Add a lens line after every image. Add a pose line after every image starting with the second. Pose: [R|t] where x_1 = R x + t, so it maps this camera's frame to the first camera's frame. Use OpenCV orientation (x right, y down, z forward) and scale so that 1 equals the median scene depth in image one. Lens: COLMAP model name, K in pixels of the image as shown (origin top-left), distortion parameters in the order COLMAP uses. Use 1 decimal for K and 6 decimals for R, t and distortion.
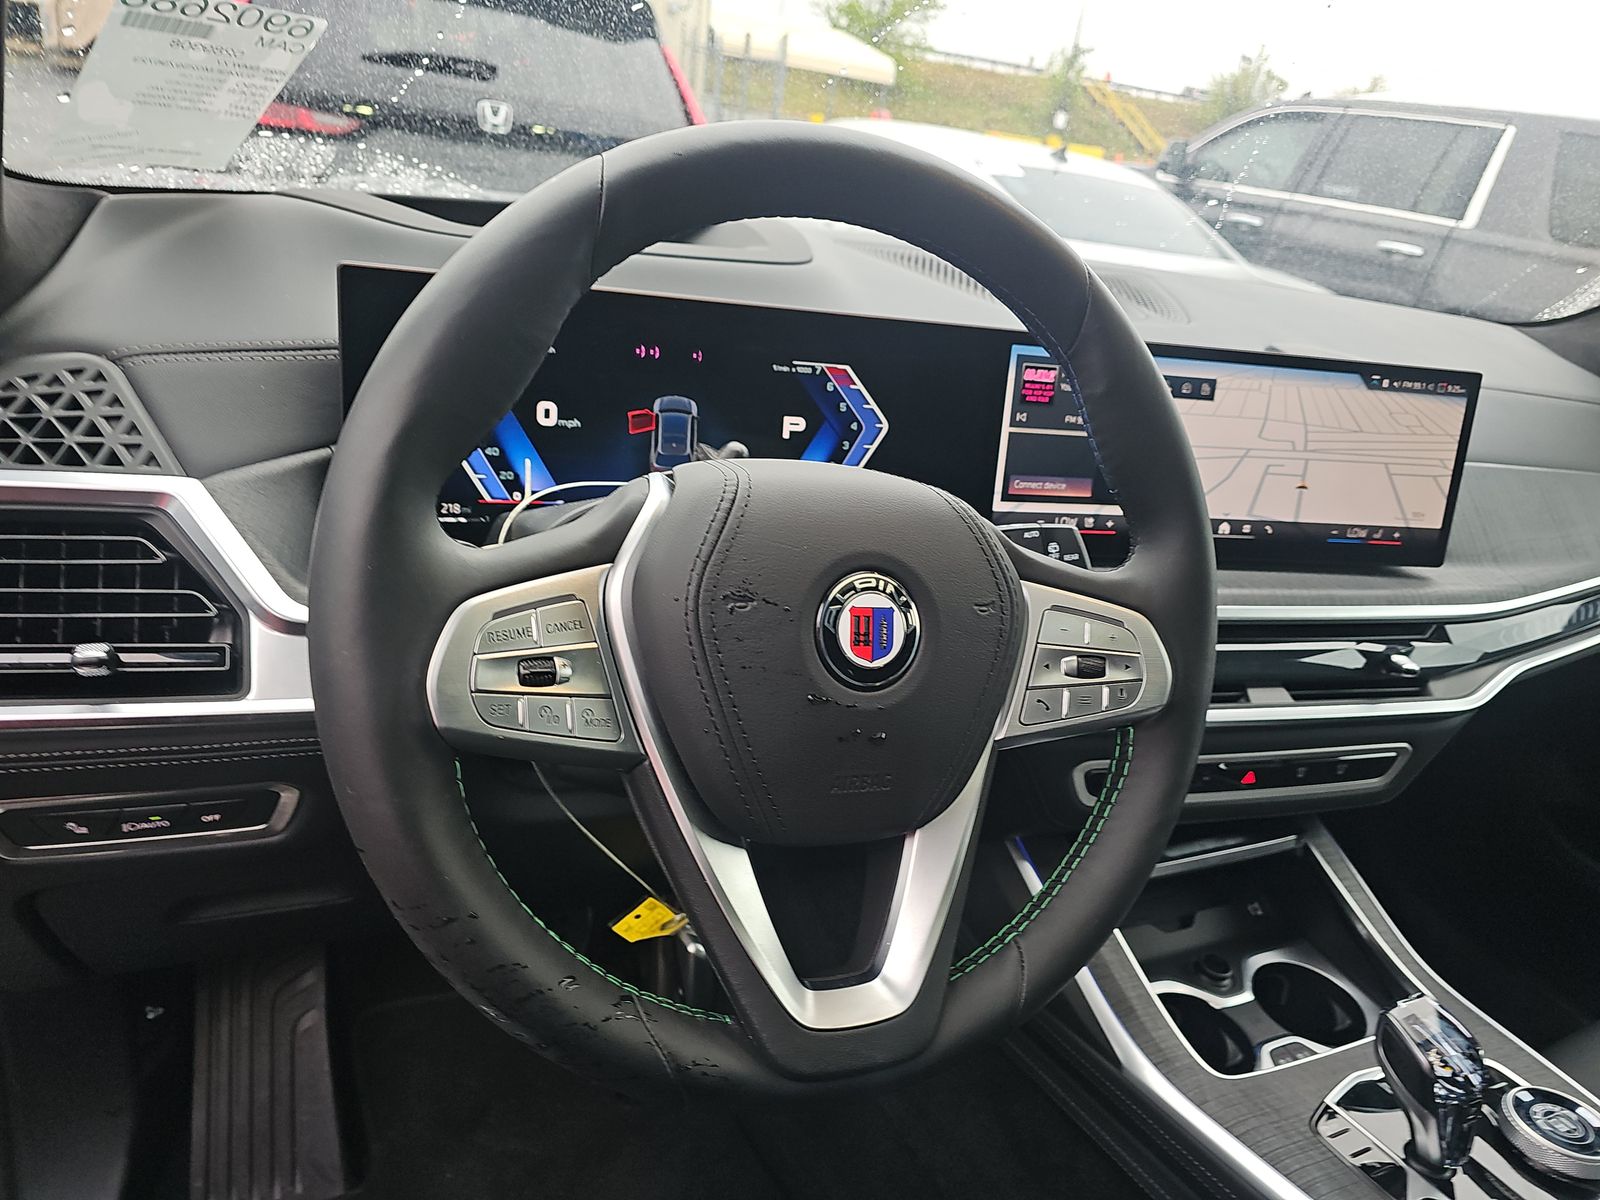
lens RADIAL K [[1065.0, 0, 804.7], [0, 1065.0, 603.2], [0, 0, 1]] dist [0.007087, -0.003029]
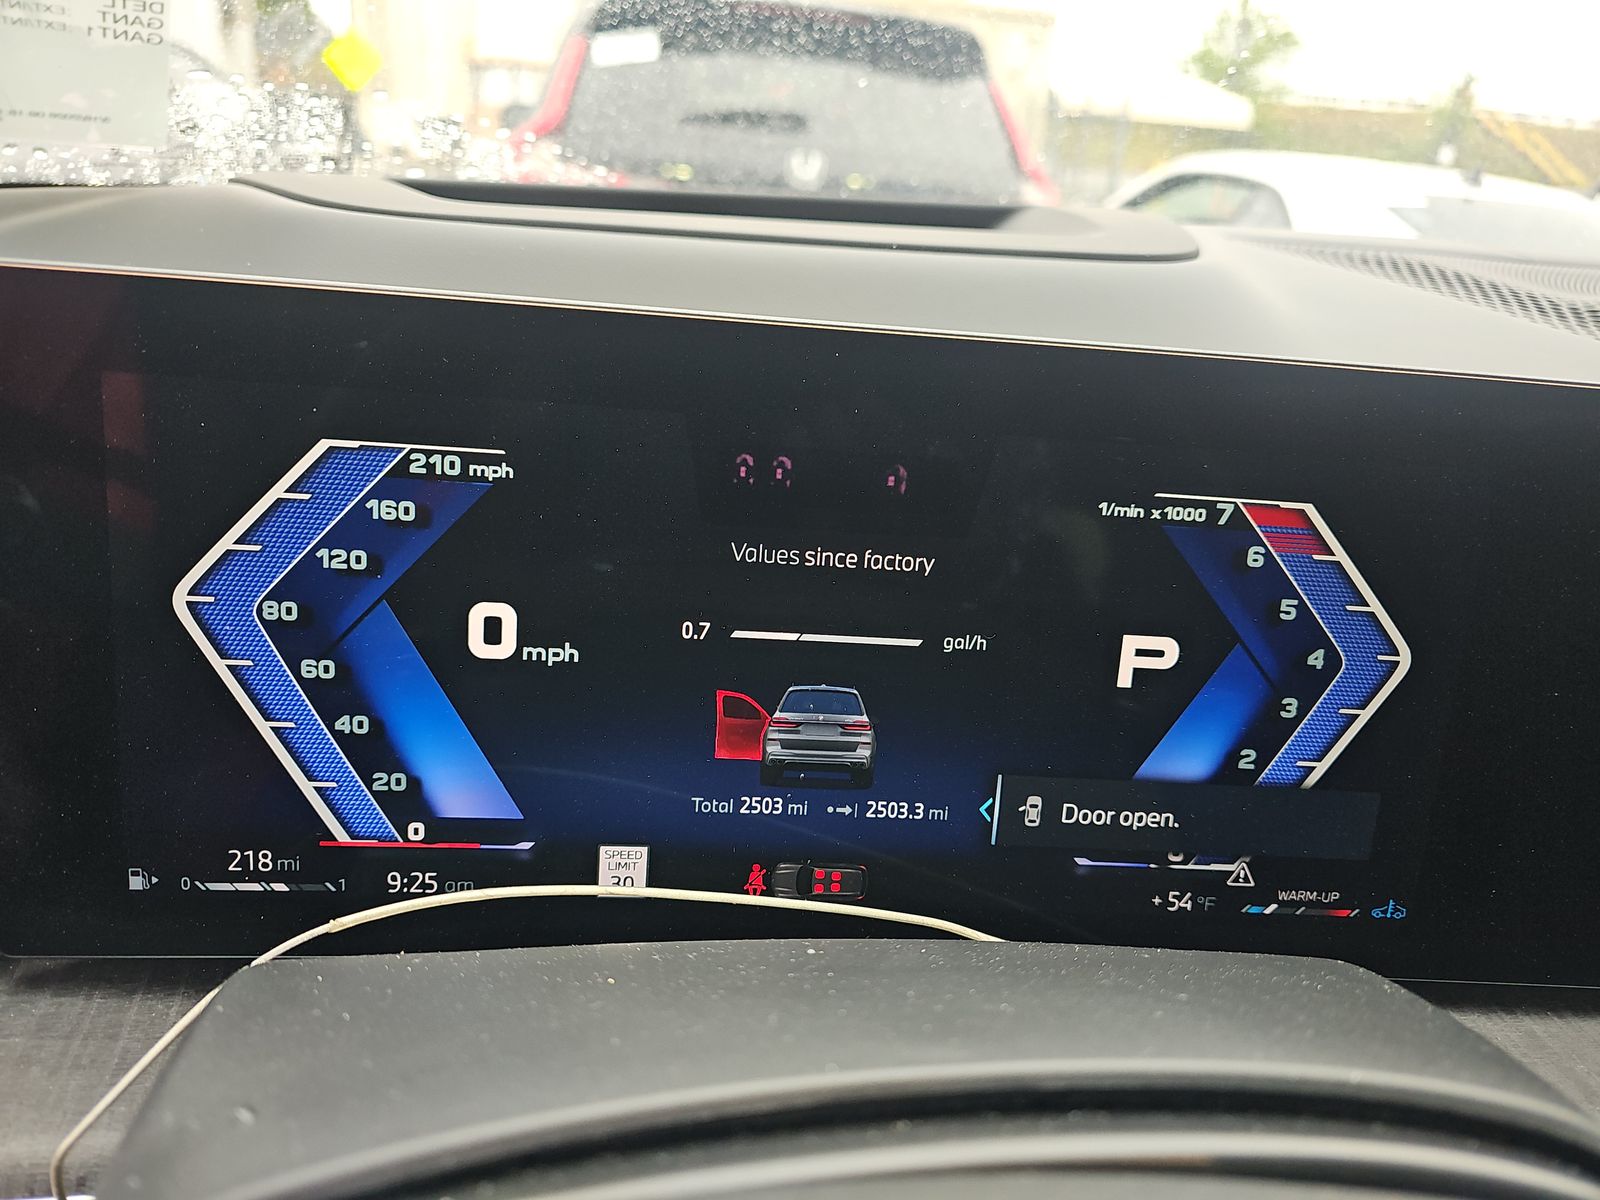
lens RADIAL K [[1065.0, 0, 797.9], [0, 1065.0, 605.1], [0, 0, 1]] dist [0.007087, -0.003029]
pose [[0.954972, 0.045928, -0.293121, -0.019027], [-0.061774, 0.997074, -0.045028, -0.158548], [0.290195, 0.061108, 0.955014, 0.592335]]
